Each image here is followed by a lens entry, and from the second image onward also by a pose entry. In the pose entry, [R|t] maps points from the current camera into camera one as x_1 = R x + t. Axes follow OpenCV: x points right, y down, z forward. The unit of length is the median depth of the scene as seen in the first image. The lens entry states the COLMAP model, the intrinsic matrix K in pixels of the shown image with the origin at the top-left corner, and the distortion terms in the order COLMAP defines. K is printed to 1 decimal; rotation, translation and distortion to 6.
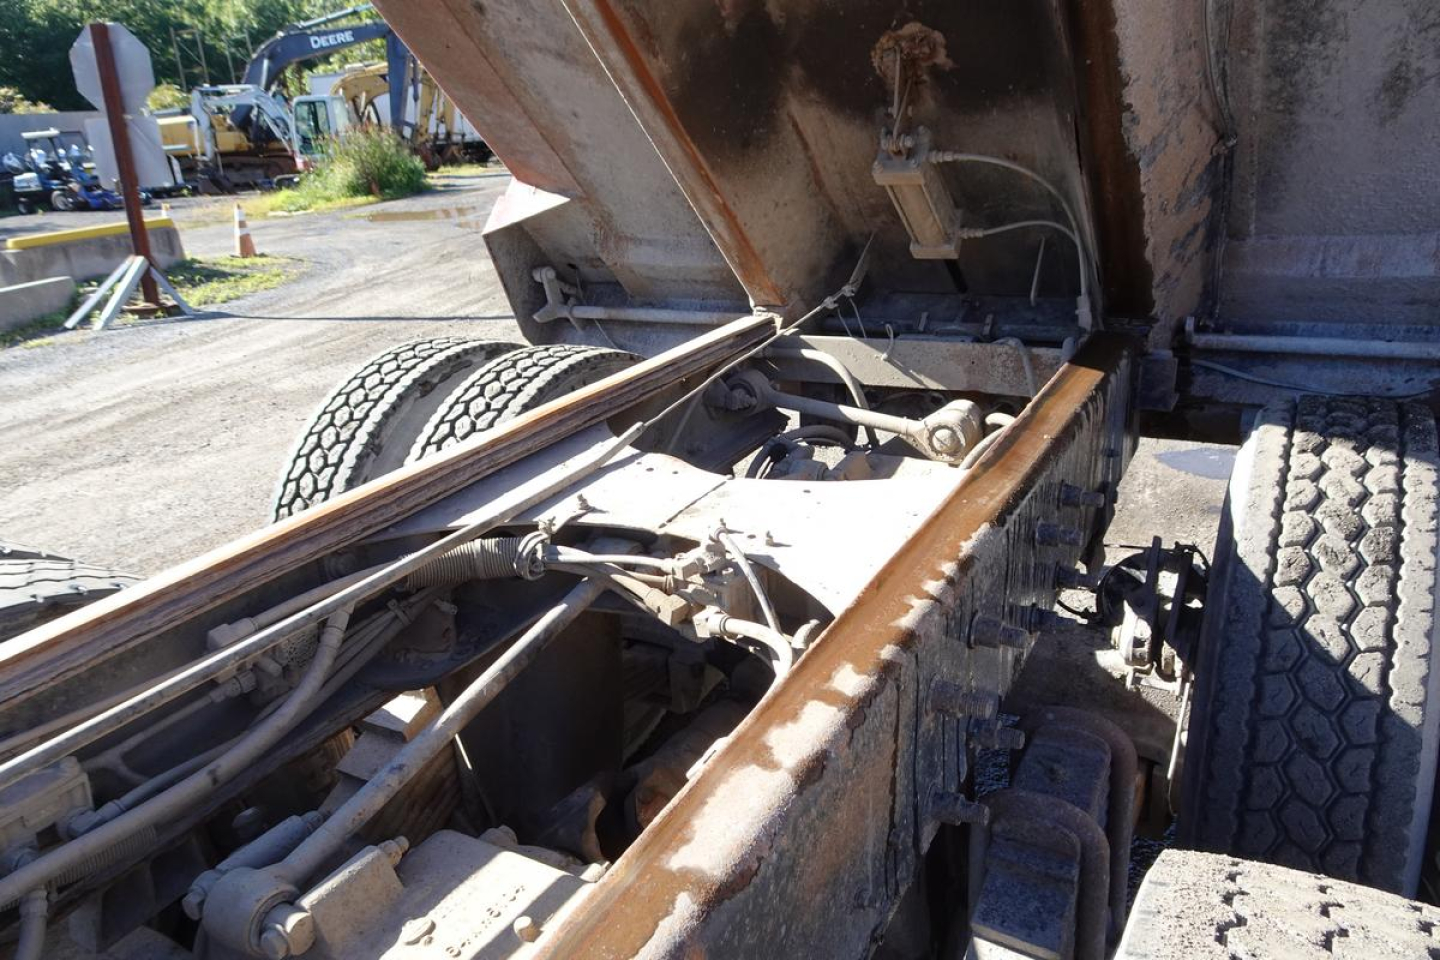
lens RADIAL K [[1041.5, 0, 720.0], [0, 1041.5, 480.0], [0, 0, 1]] dist [0.004899, 0.003369]
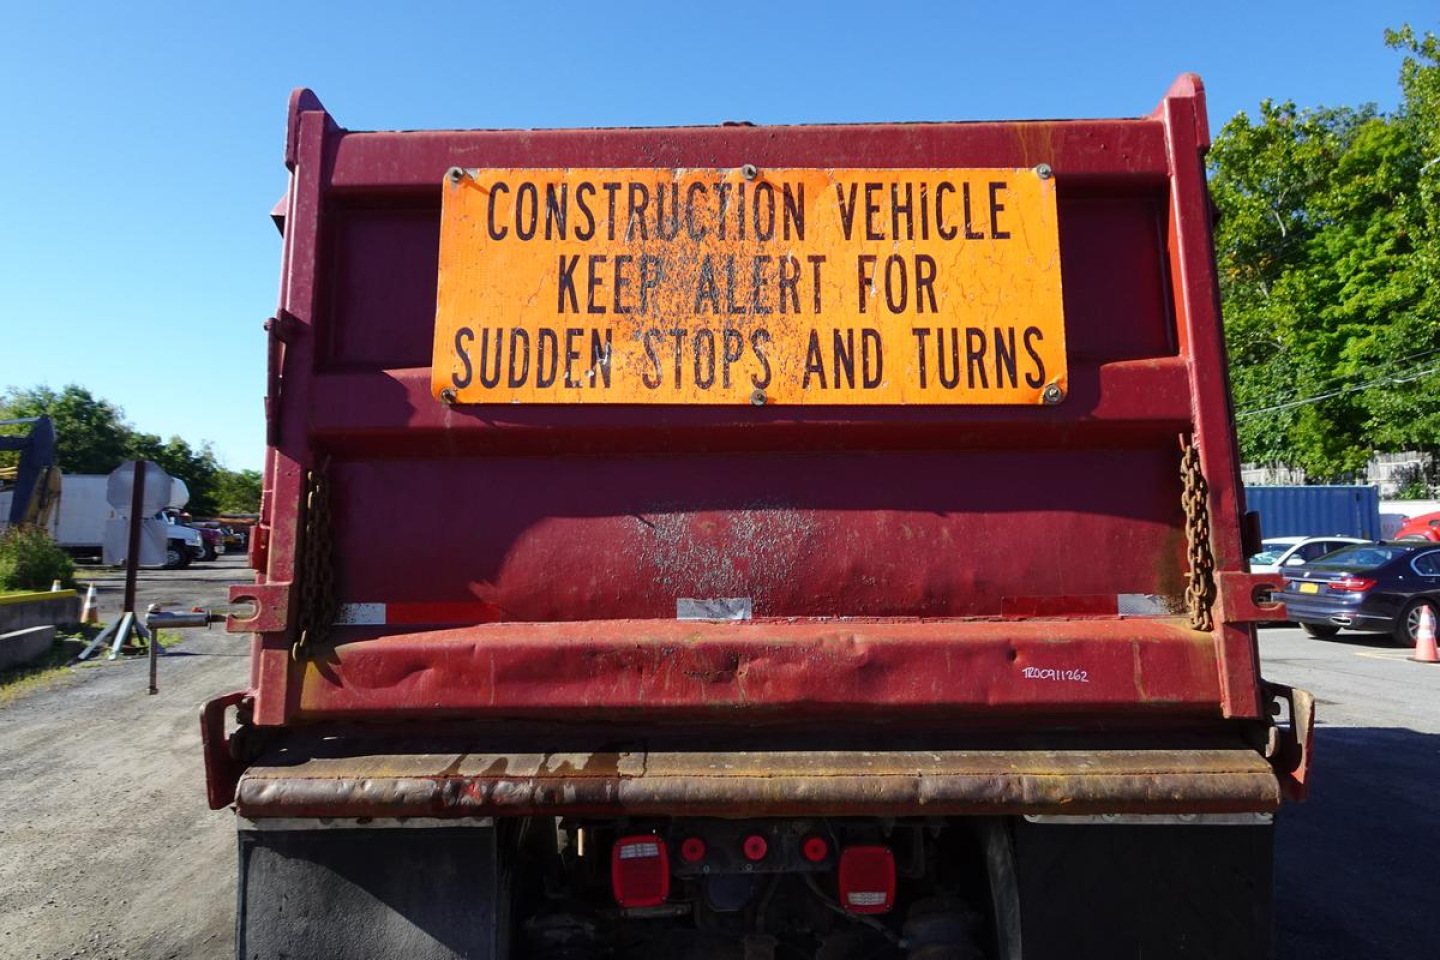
lens RADIAL K [[1025.9, 0, 720.0], [0, 1025.9, 480.0], [0, 0, 1]] dist [-0.000588, -0.000015]
pose [[0.897721, 0.091991, 0.430853, -0.441171], [0.086290, 0.922302, -0.376713, 0.207551], [-0.432031, 0.375362, 0.820032, -0.535728]]
